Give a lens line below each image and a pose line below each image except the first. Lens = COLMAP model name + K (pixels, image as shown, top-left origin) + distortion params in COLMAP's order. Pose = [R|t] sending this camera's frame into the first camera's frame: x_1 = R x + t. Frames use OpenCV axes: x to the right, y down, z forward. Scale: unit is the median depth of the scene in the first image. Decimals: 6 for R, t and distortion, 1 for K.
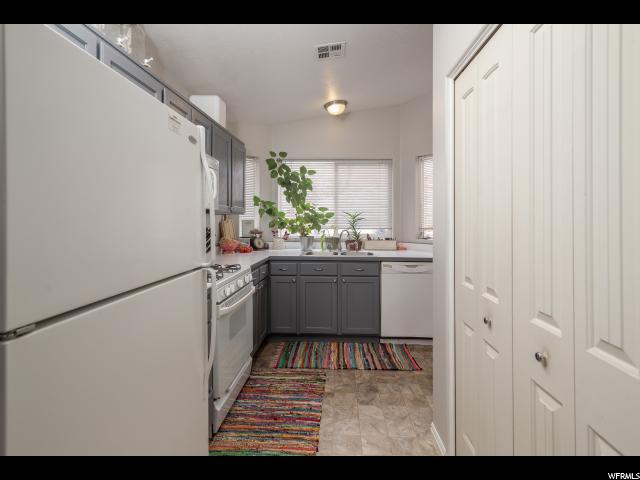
lens RADIAL K [[334.1, 0, 337.5], [0, 334.1, 213.9], [0, 0, 1]] dist [0.000481, -0.000050]
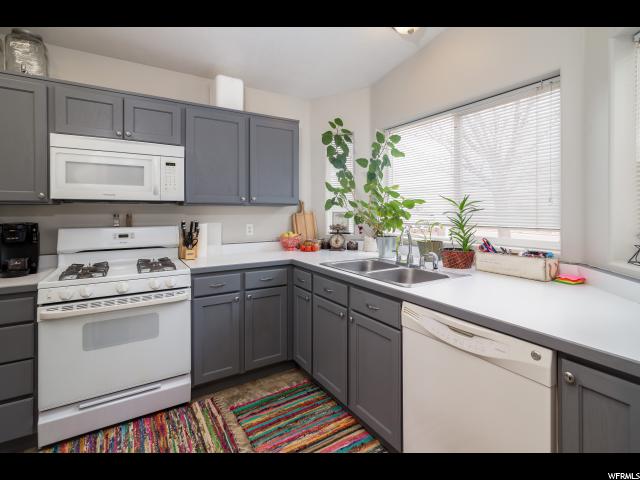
lens RADIAL K [[309.2, 0, 319.9], [0, 309.2, 213.2], [0, 0, 1]] dist [0.000163, 0.000144]
pose [[0.541253, -0.005022, -0.840845, 0.421876], [0.019888, 0.999779, 0.006831, 0.017473], [0.840625, -0.020420, 0.541233, 0.665681]]
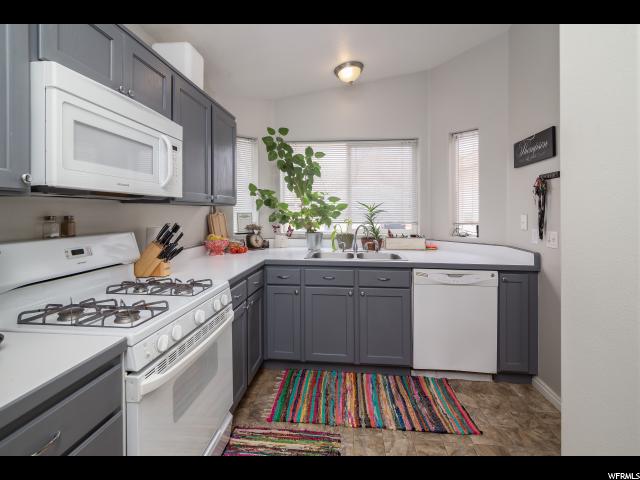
lens RADIAL K [[302.9, 0, 319.9], [0, 302.9, 210.8], [0, 0, 1]] dist [0.000090, 0.000058]
pose [[0.996579, -0.004698, -0.082515, -0.018909], [0.005490, 0.999941, 0.009377, 0.007528], [0.082466, -0.009798, 0.996546, 0.309511]]
